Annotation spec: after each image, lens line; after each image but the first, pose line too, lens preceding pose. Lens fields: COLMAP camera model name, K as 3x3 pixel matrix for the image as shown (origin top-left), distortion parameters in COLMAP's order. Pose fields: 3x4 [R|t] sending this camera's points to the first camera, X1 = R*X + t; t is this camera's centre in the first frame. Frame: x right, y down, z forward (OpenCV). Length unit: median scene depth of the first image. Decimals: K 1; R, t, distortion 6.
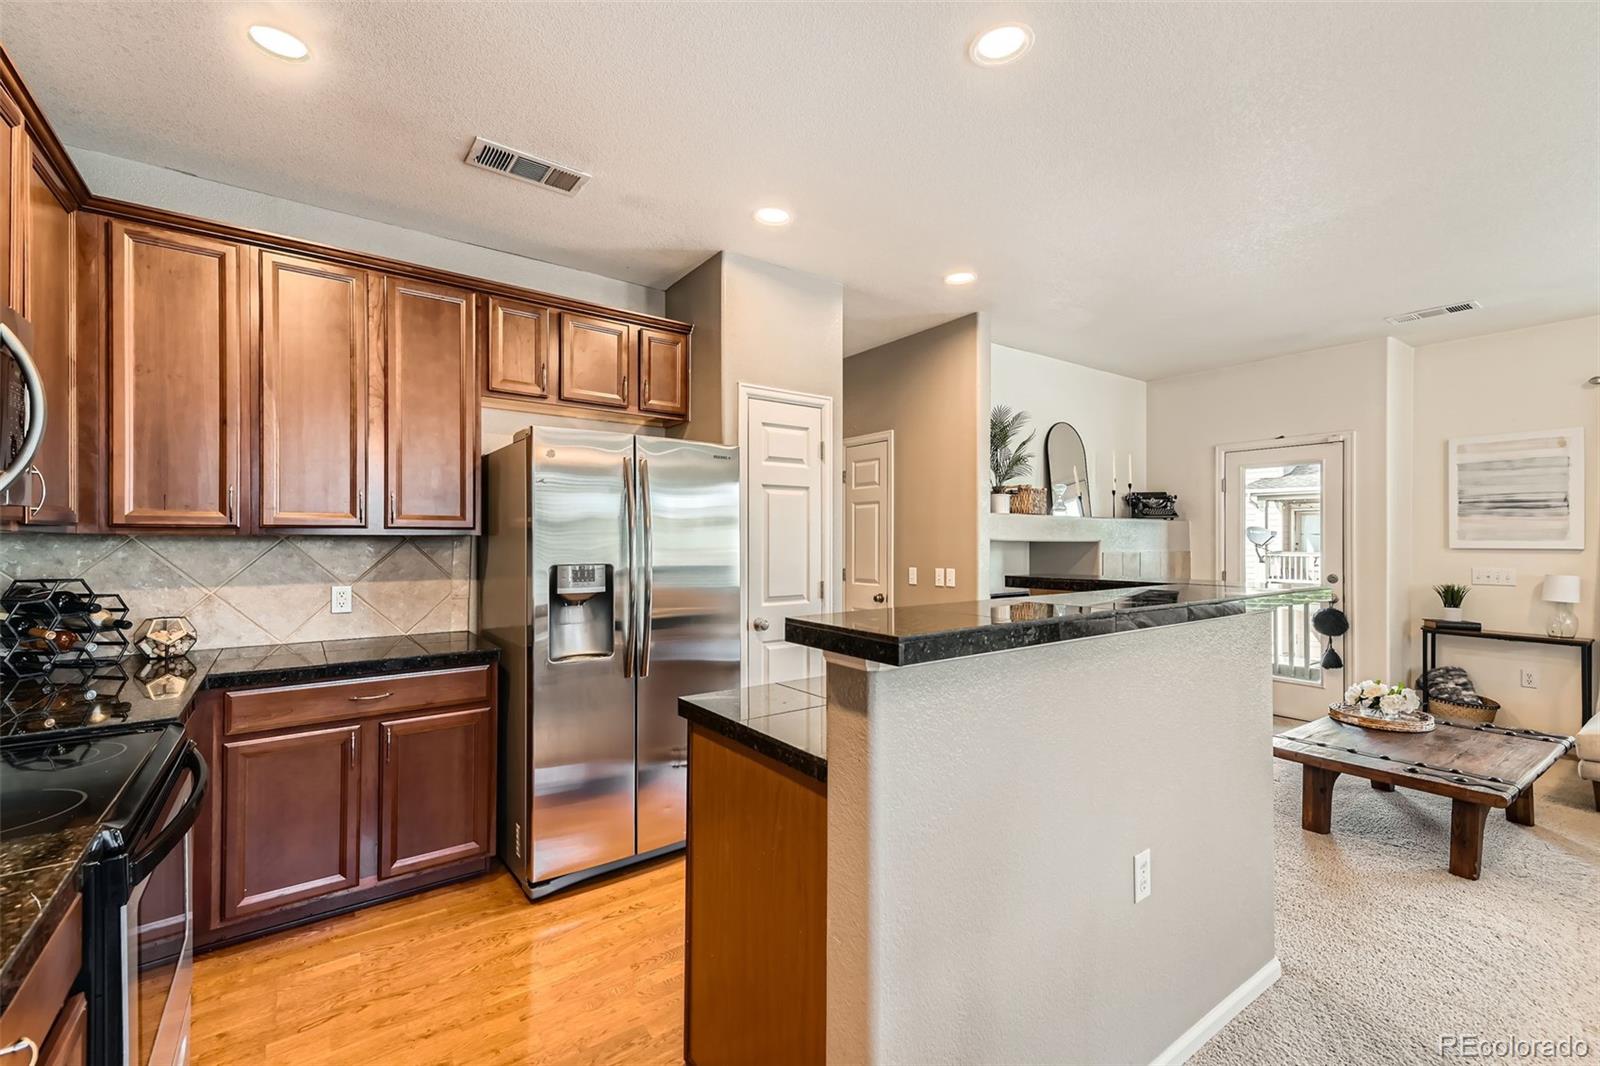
lens RADIAL K [[673.3, 0, 806.7], [0, 673.3, 532.6], [0, 0, 1]] dist [0.010347, -0.000585]
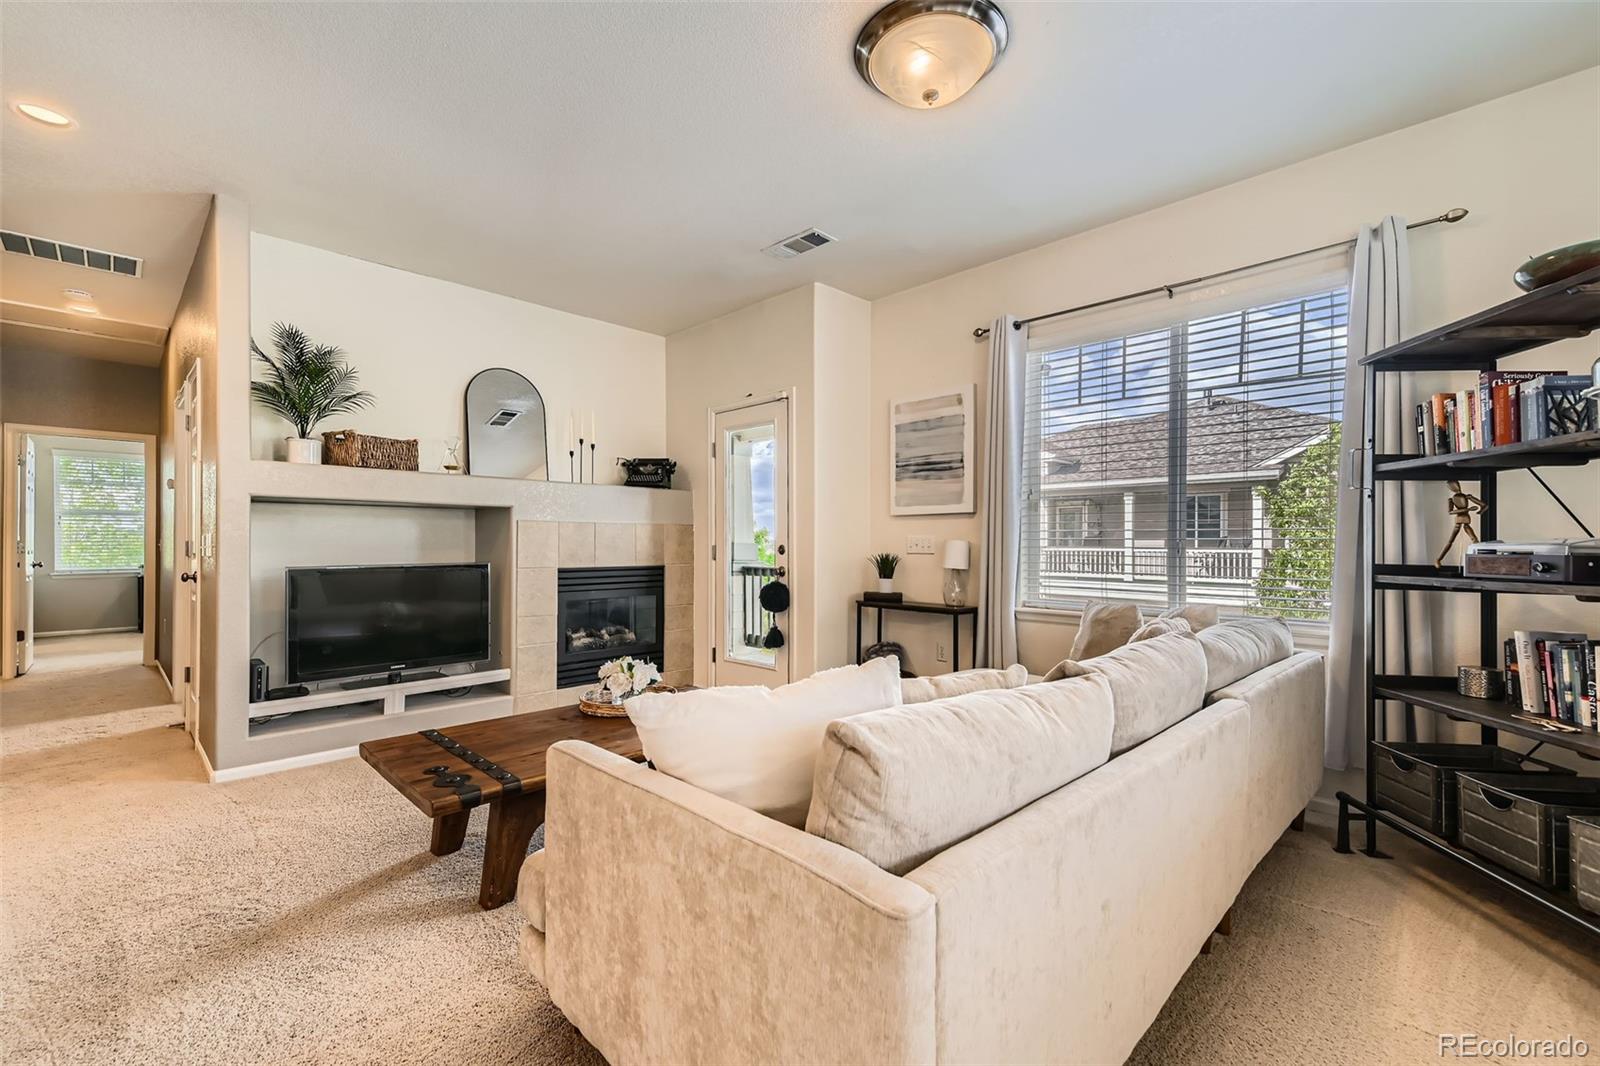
lens RADIAL K [[673.3, 0, 806.7], [0, 673.3, 532.6], [0, 0, 1]] dist [0.010347, -0.000585]
pose [[0.984801, 0.000421, 0.173684, 0.678635], [0.000470, 0.999987, -0.005090, 0.051726], [-0.173684, 0.005095, 0.984788, 0.108293]]
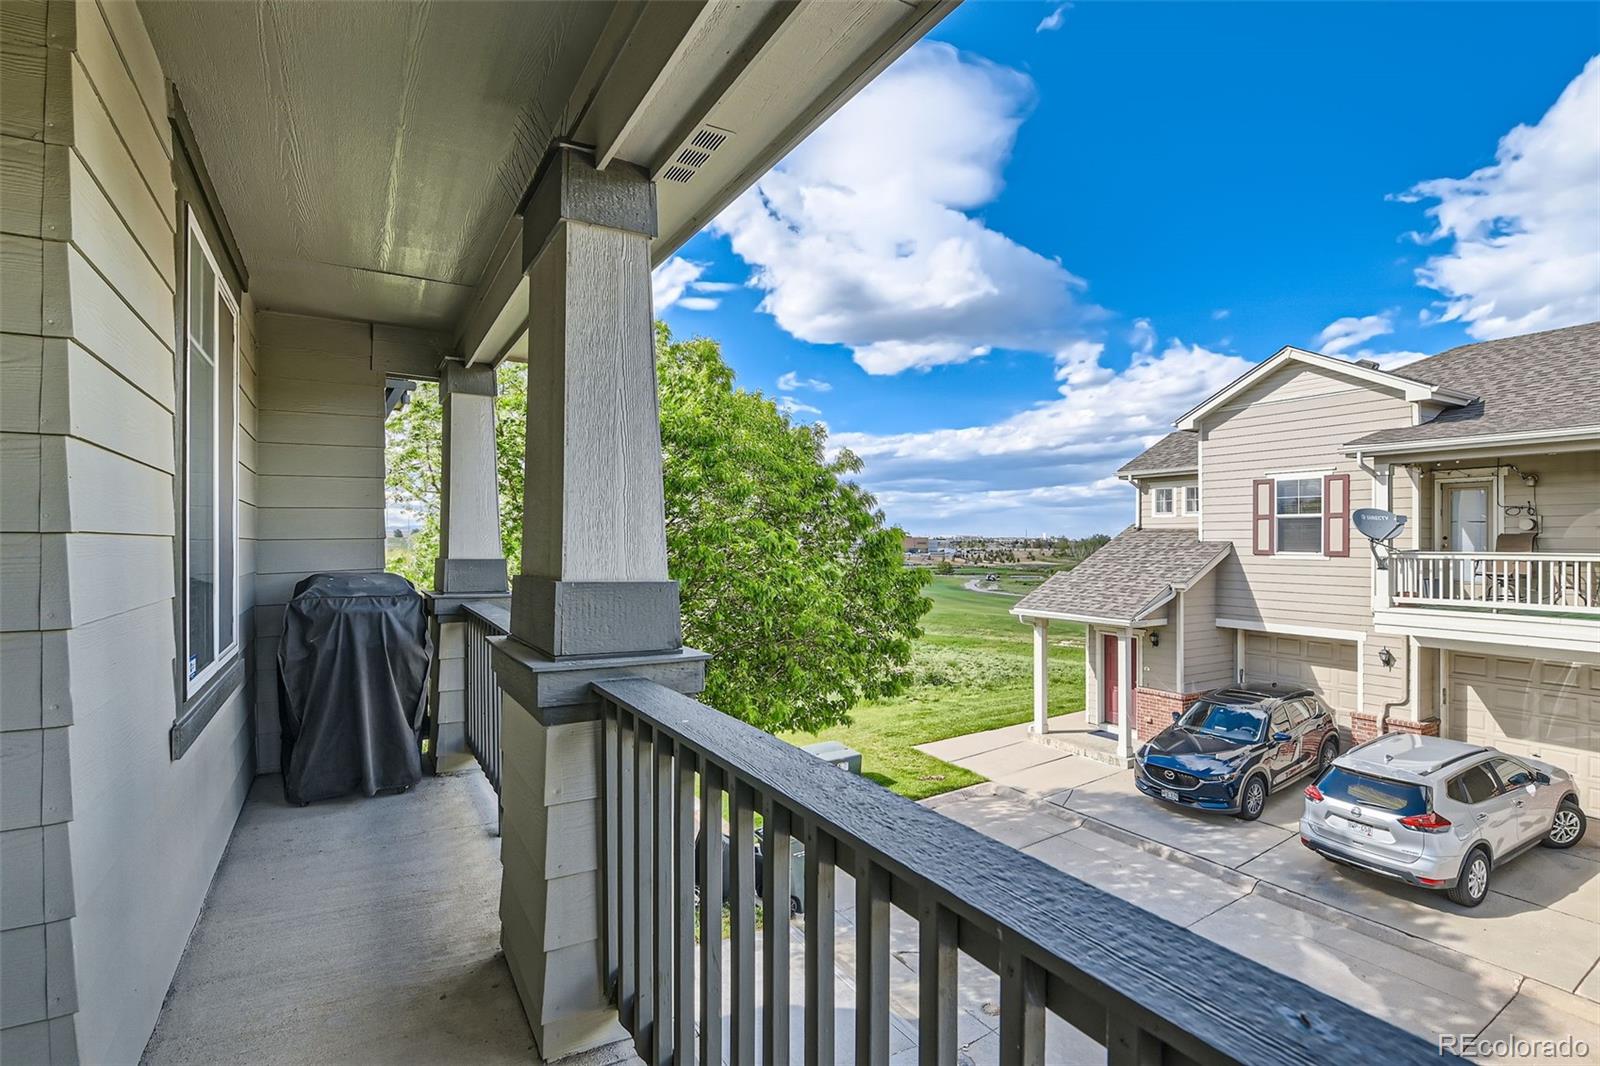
lens RADIAL K [[749.6, 0, 800.0], [0, 749.6, 533.0], [0, 0, 1]] dist [-0.003497, -0.000673]
pose [[0.996296, -0.001463, -0.085981, 0.972592], [0.002135, 0.999968, 0.007721, 0.028554], [0.085967, -0.007876, 0.996267, 1.333626]]
